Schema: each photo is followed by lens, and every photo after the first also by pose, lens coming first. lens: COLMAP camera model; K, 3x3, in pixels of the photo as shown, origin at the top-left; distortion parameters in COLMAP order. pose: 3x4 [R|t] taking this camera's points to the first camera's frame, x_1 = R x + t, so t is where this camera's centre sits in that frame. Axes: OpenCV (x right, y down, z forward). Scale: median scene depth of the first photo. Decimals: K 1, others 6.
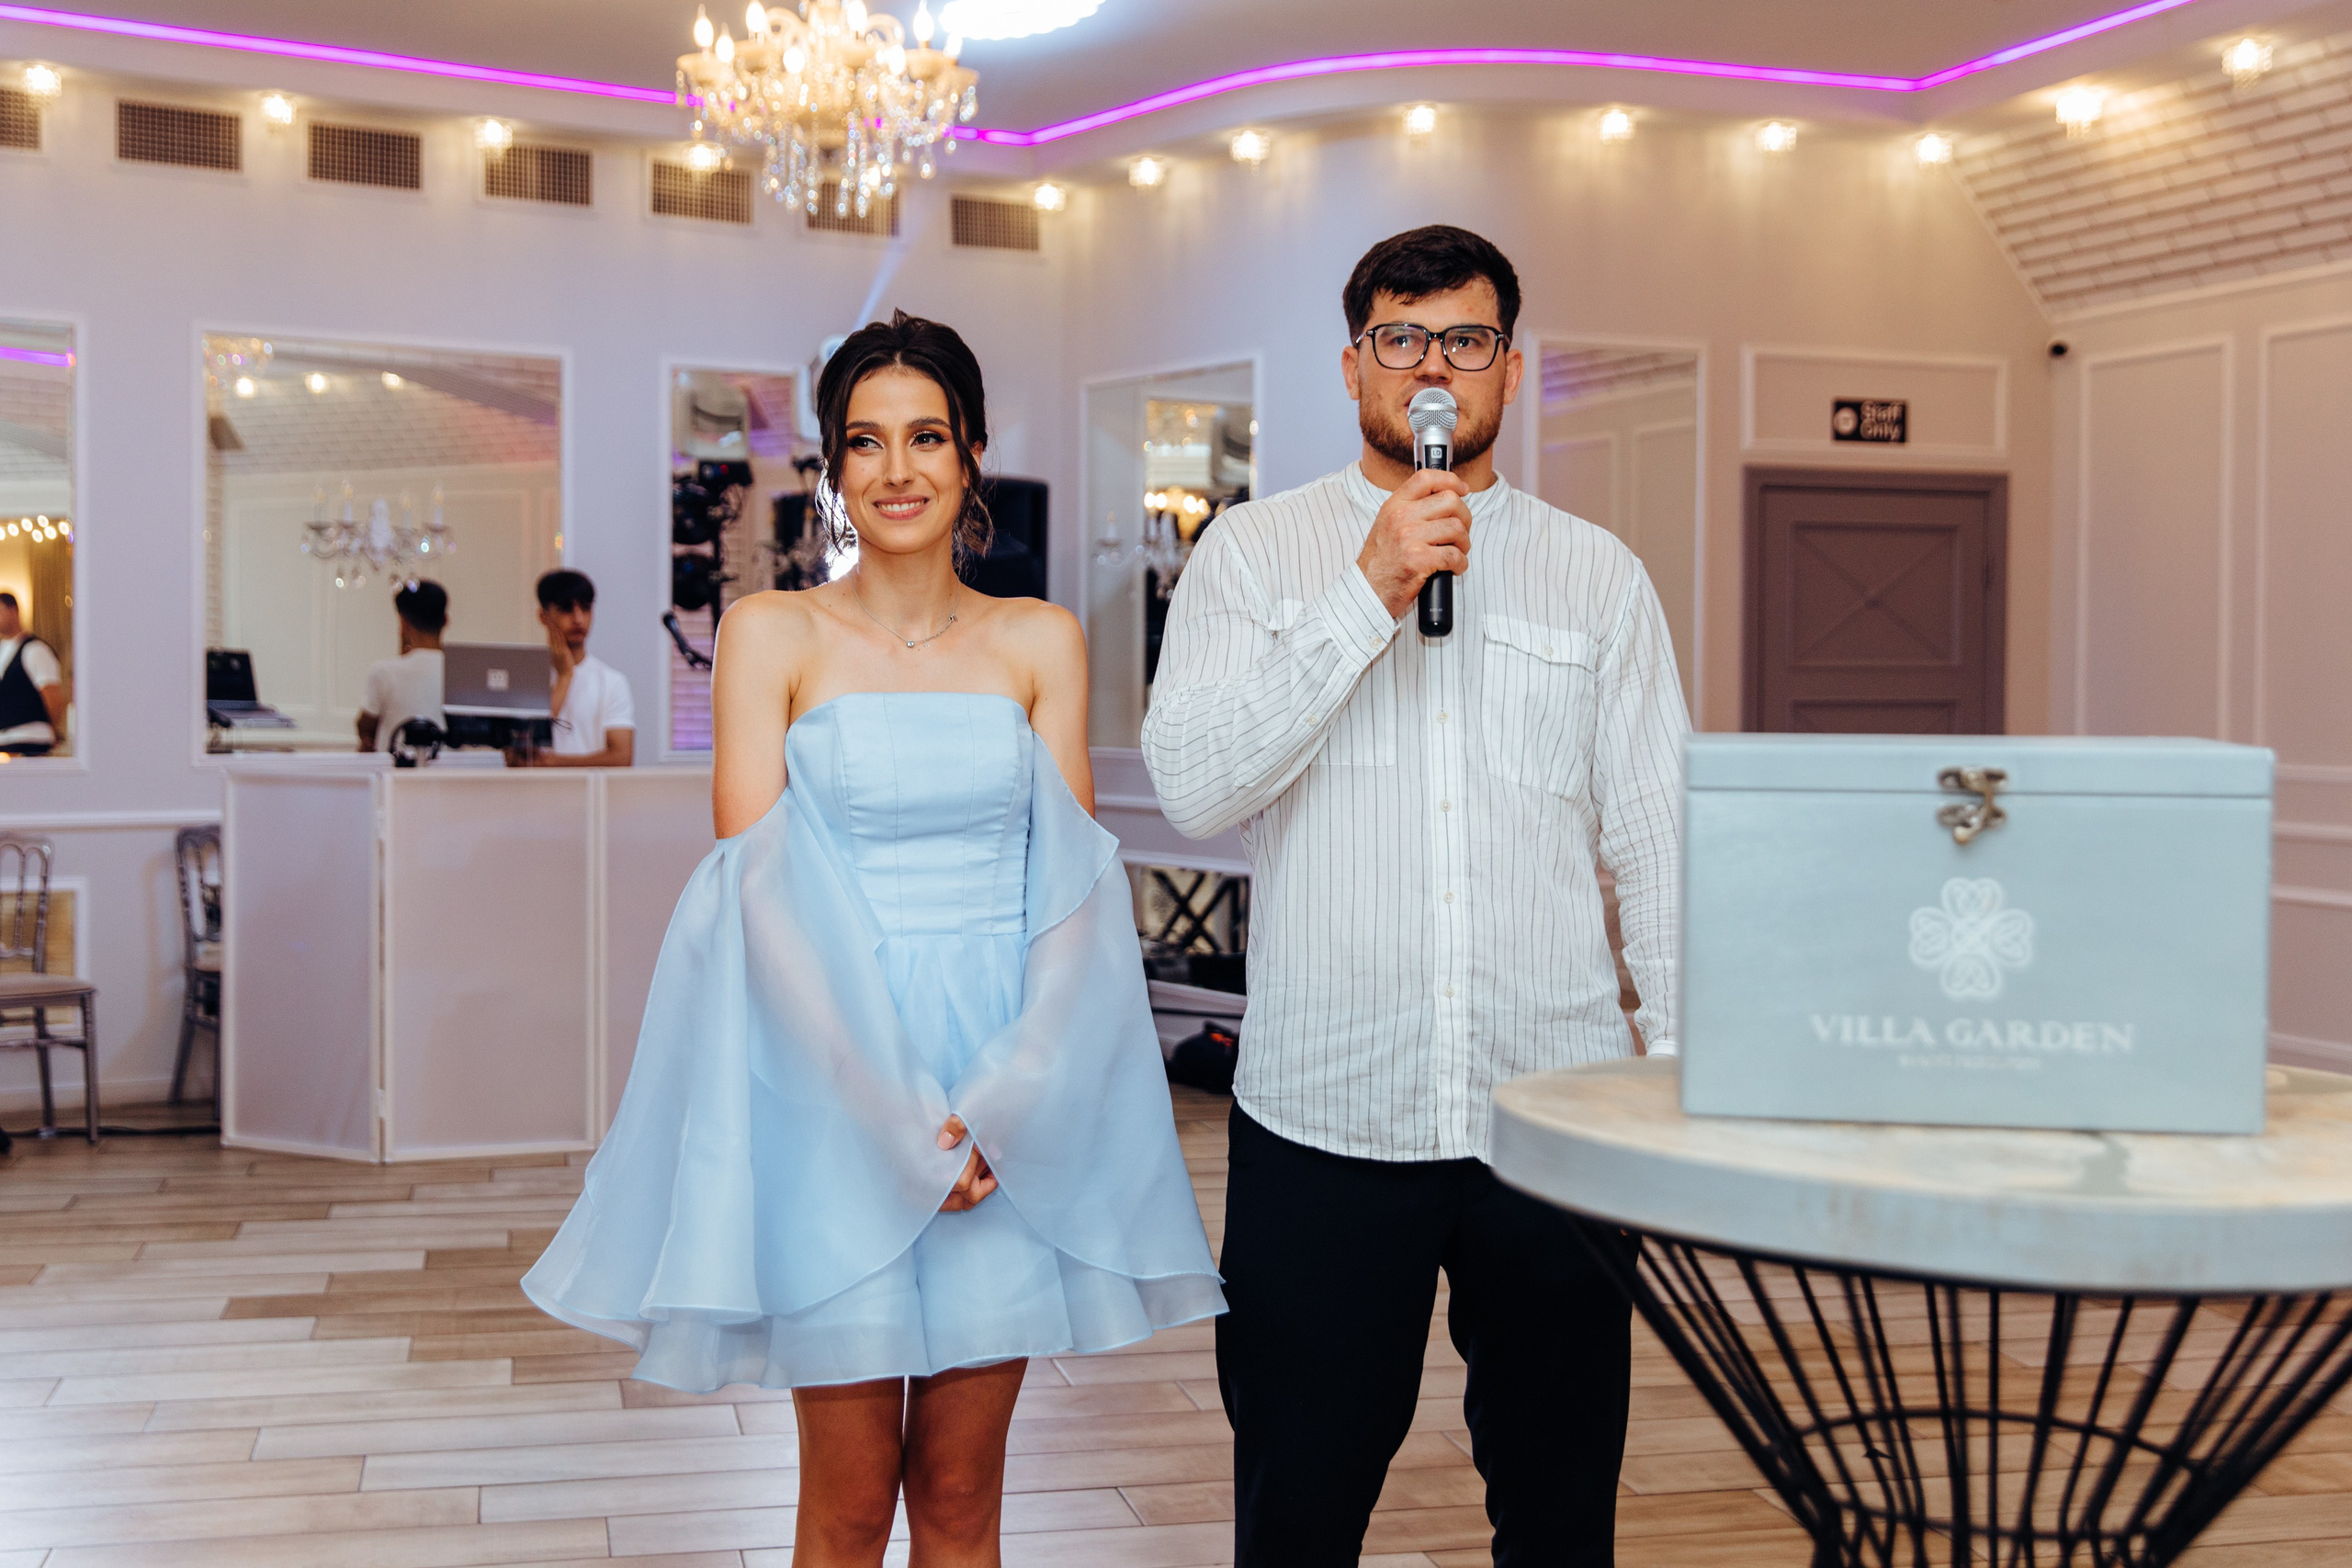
lens RADIAL K [[2856.2, 0, 1132.3], [0, 2856.2, 732.0], [0, 0, 1]] dist [0.018850, 0.000000]
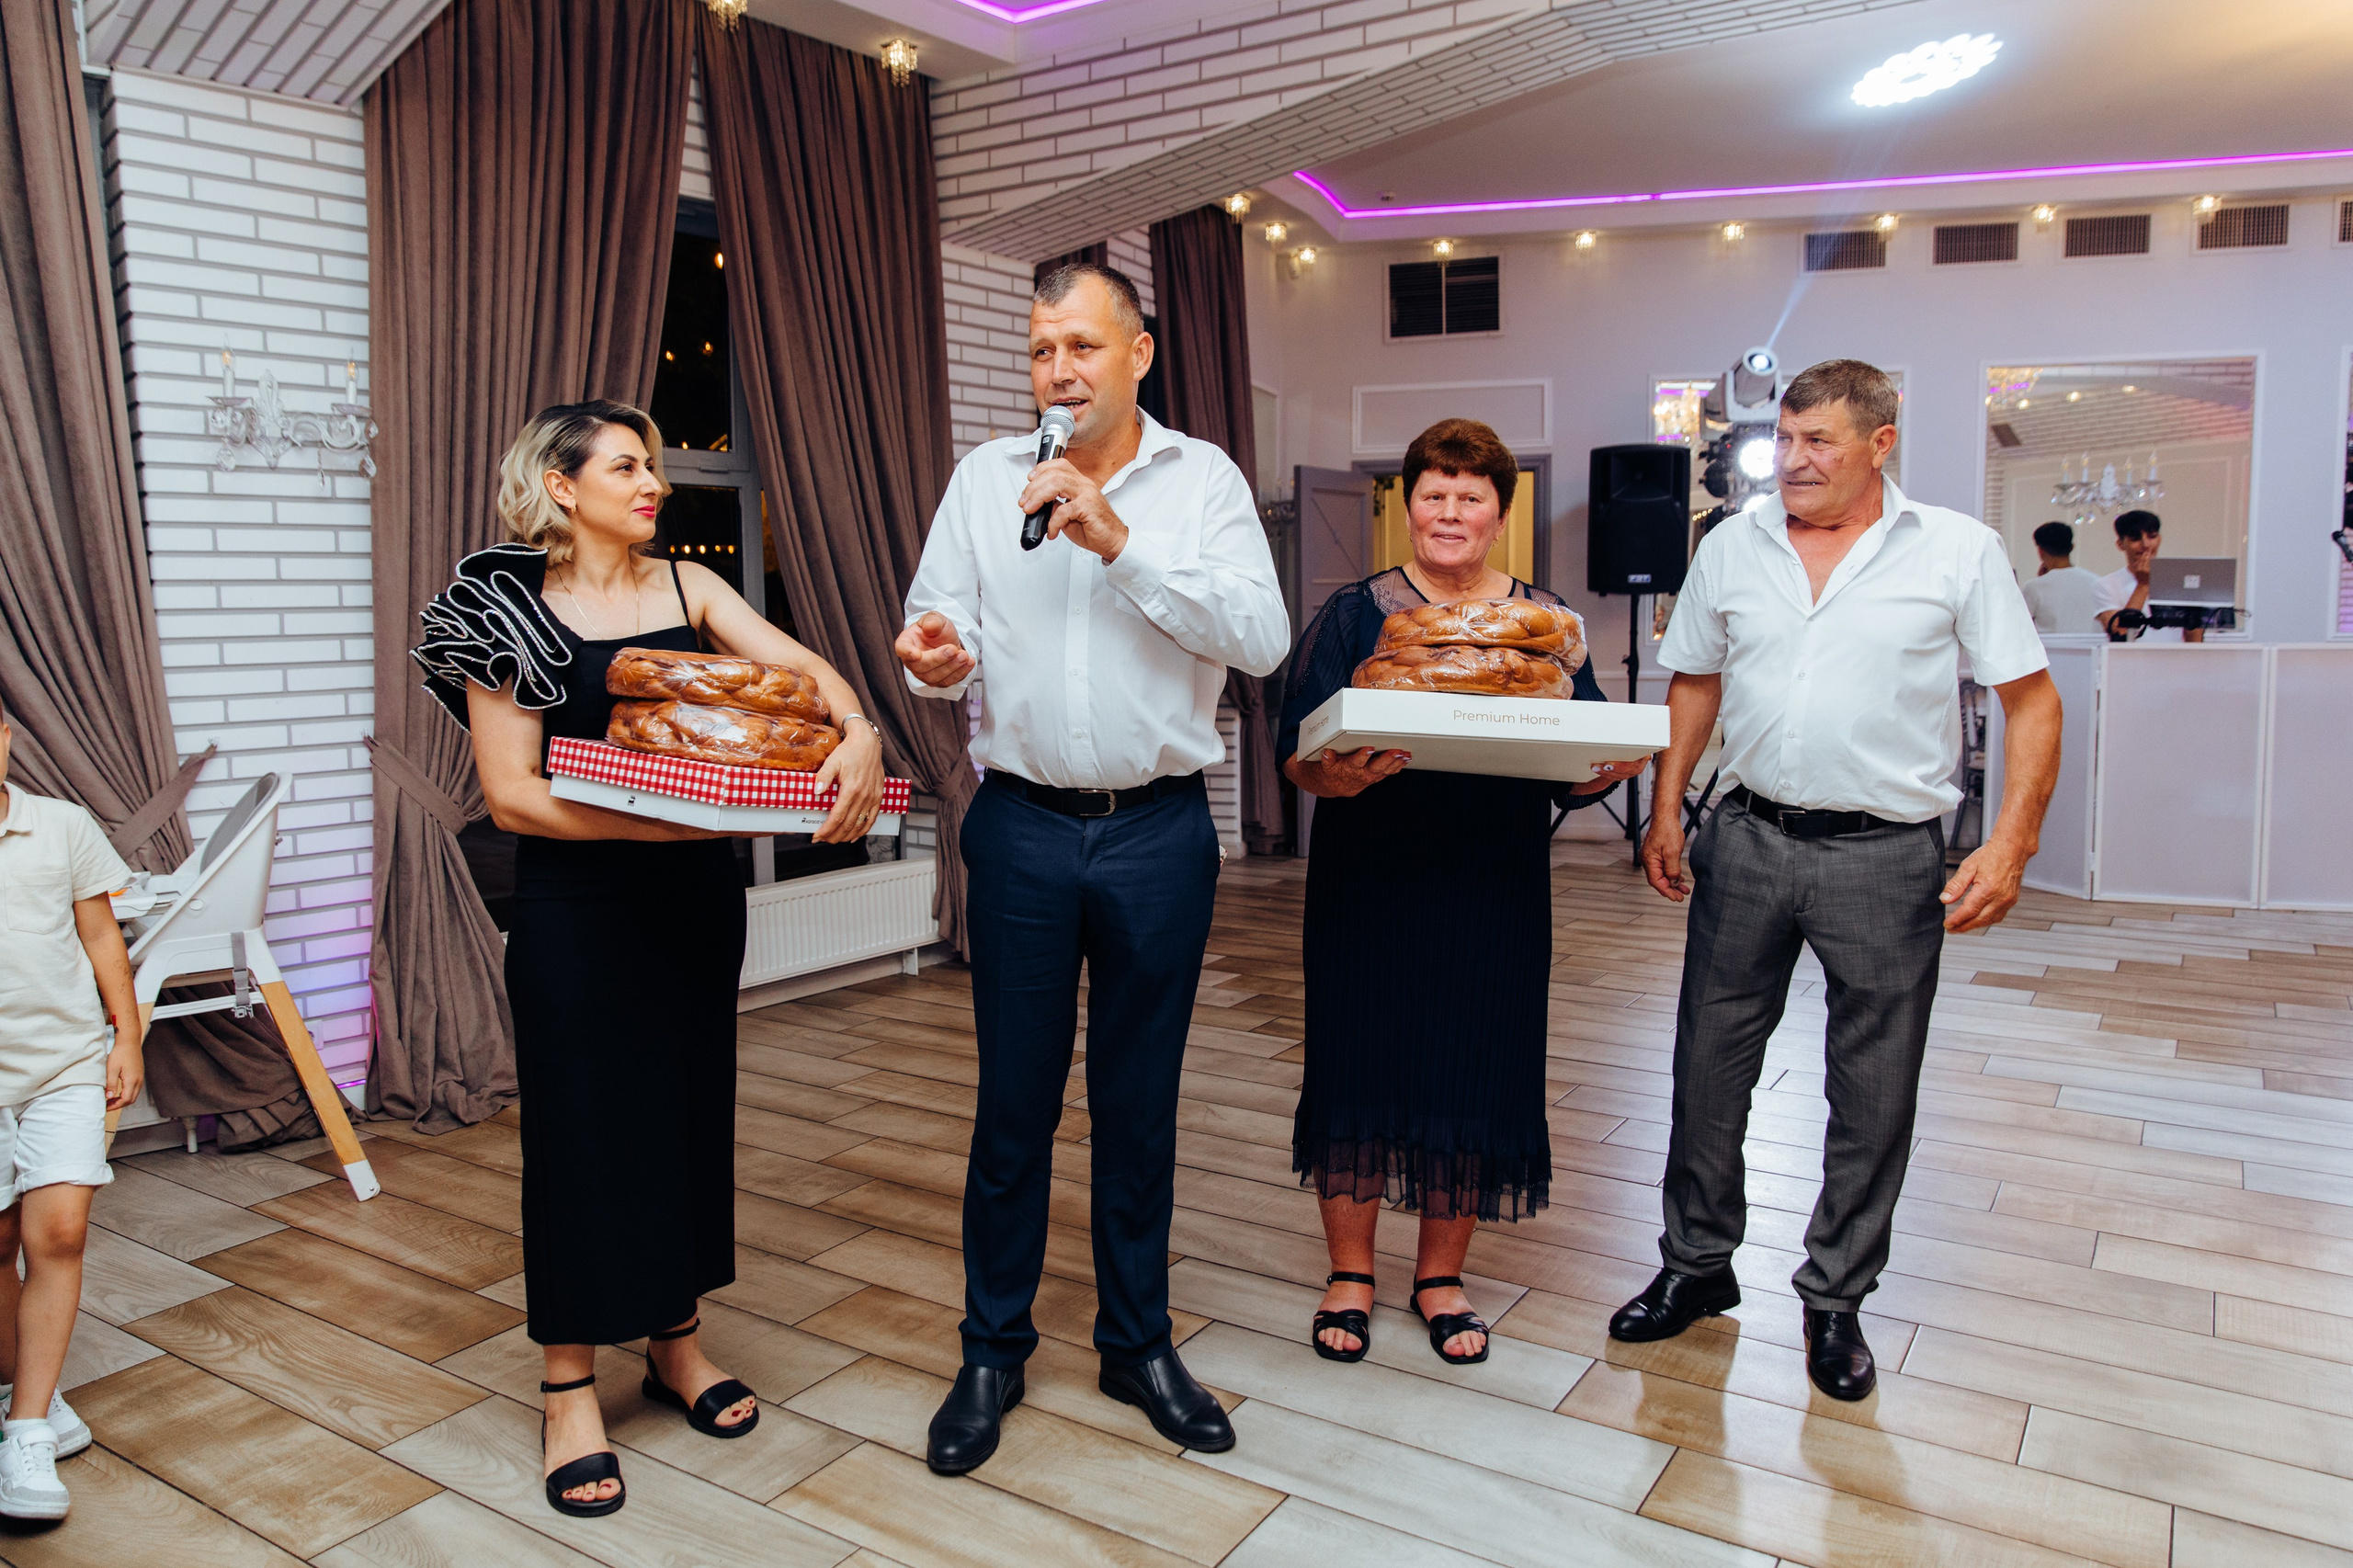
lens RADIAL K [[1631.0, 0, 1139.9], [0, 1631.0, 739.5], [0, 0, 1]] dist [0.007494, 0.000053]
pose [[0.699514, 0.046851, -0.713081, 0.002498], [0.002199, 0.997703, 0.067708, 0.004197], [0.714615, -0.048931, 0.697804, 0.025502]]
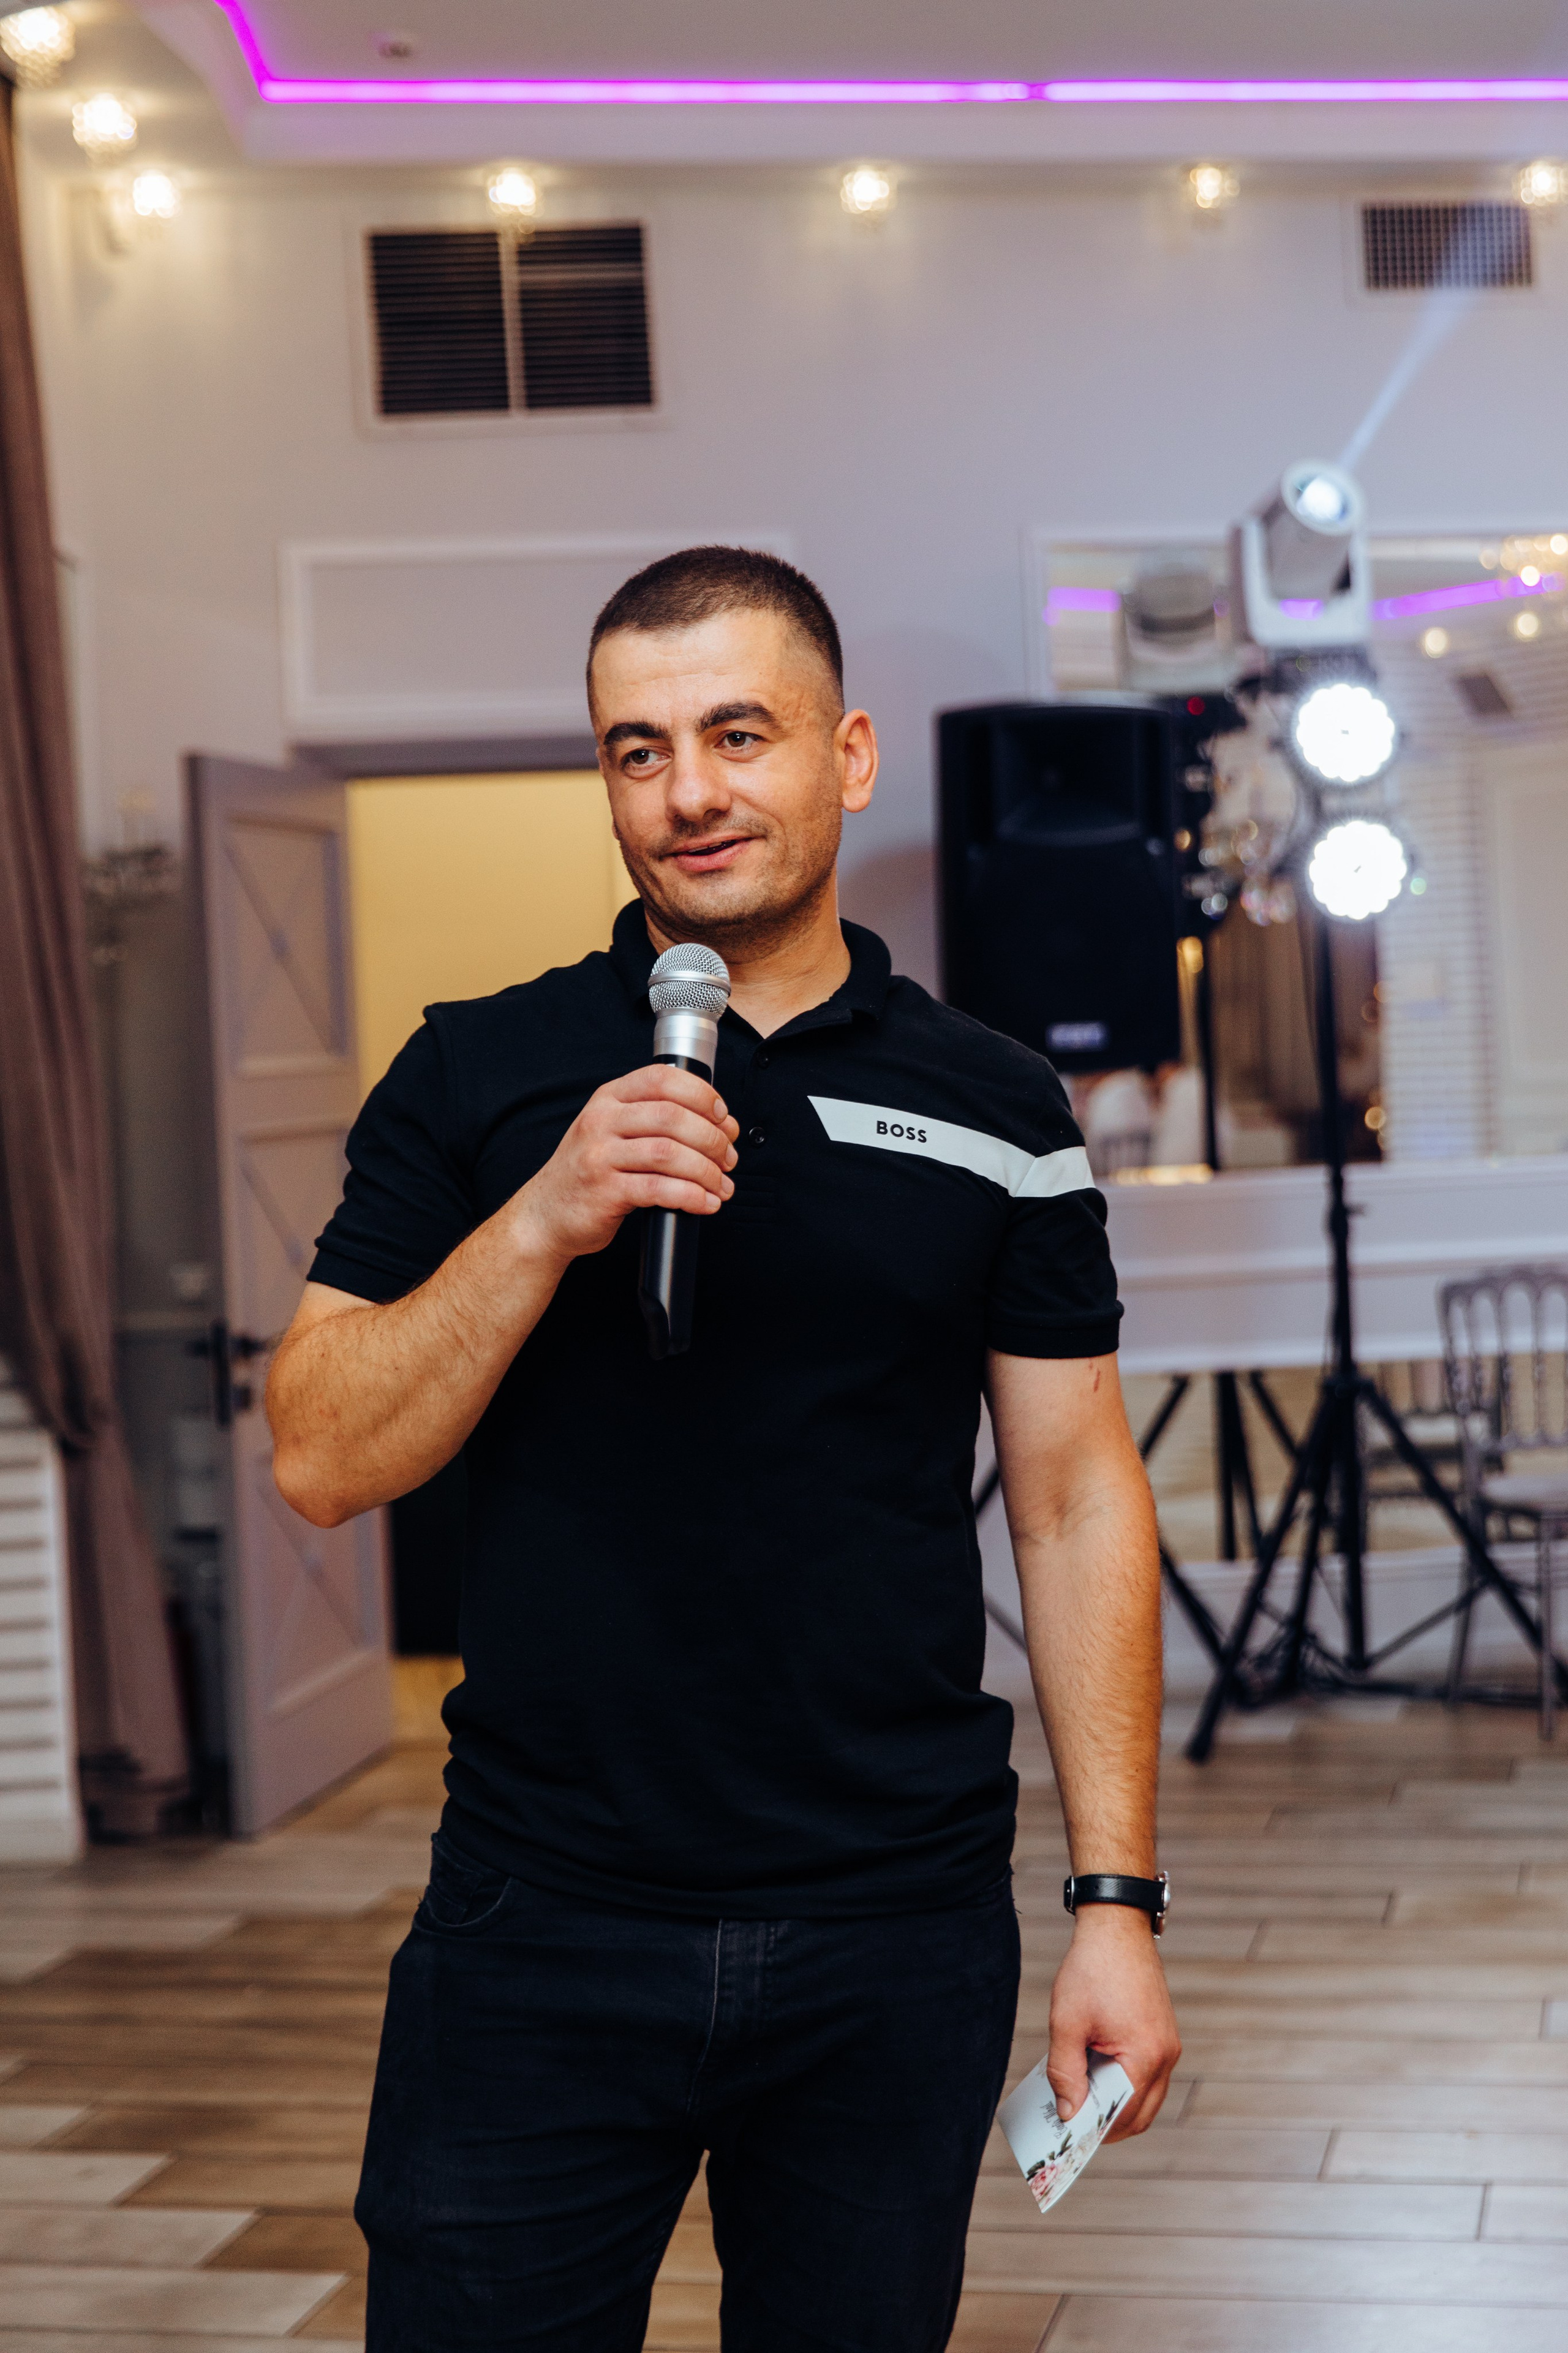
lens RADIAL K [[3884.7, 0, 787.4], [0, 3884.7, 1053.1], [0, 0, 1]] dist [0.023494, 0.000000]
pose [[0.909459, -0.044170, -0.413441, -0.172807], [0.040821, 0.999023, -0.016935, -0.008120], [0.413785, -0.001475, 0.910374, 0.066266]]
